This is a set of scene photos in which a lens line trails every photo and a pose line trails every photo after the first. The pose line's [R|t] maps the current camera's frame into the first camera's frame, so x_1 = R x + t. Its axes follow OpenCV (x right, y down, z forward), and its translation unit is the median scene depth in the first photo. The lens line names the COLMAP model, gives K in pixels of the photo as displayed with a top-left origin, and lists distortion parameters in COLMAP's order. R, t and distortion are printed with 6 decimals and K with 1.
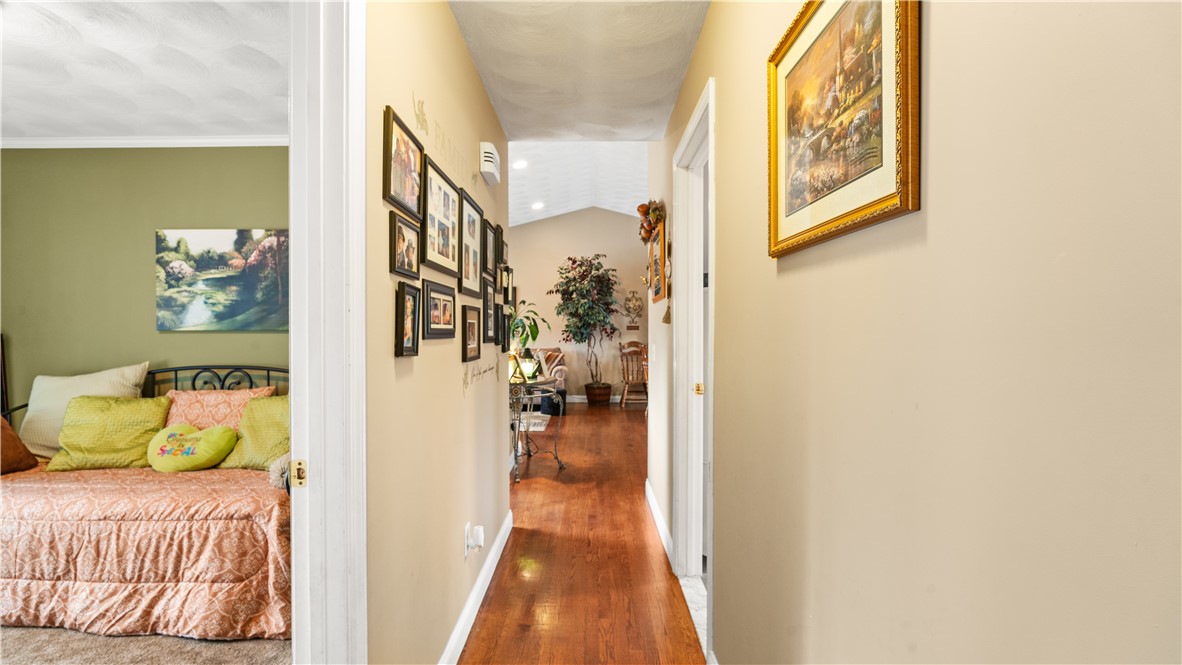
lens RADIAL K [[553.1, 0, 585.5], [0, 553.1, 335.2], [0, 0, 1]] dist [-0.025111, 0.014221]
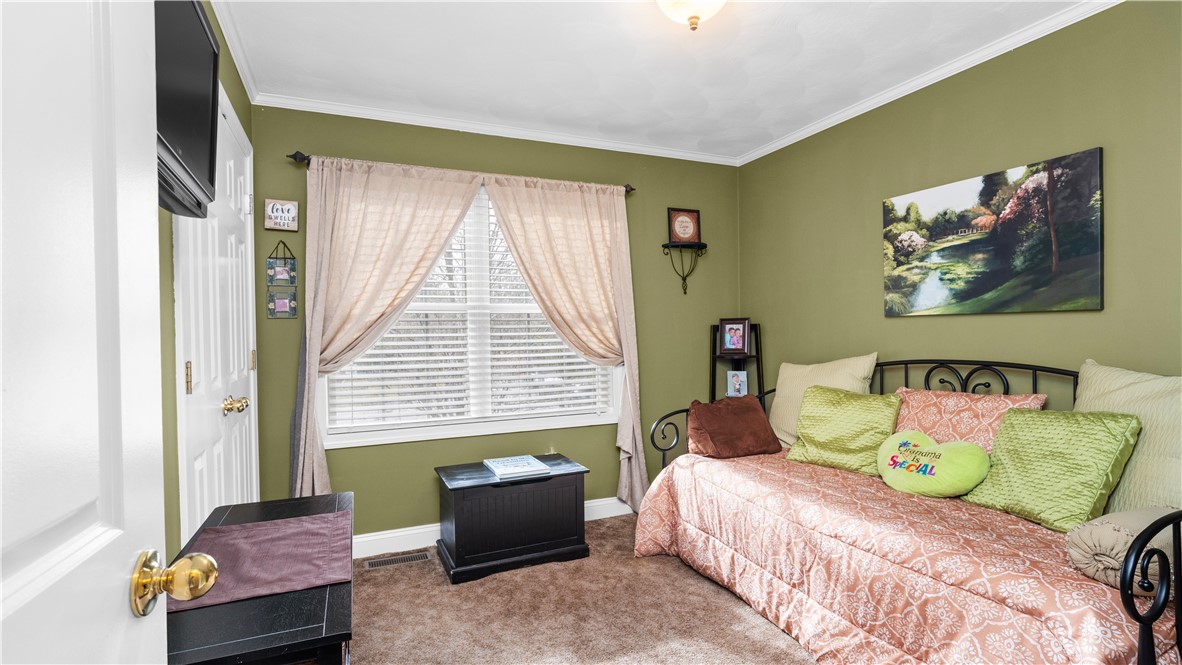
lens RADIAL K [[553.1, 0, 585.5], [0, 553.1, 335.2], [0, 0, 1]] dist [-0.025111, 0.014221]
pose [[0.411761, 0.001187, -0.911291, -0.200458], [0.005699, 0.999976, 0.003878, 0.015701], [0.911274, -0.006790, 0.411744, 0.227367]]
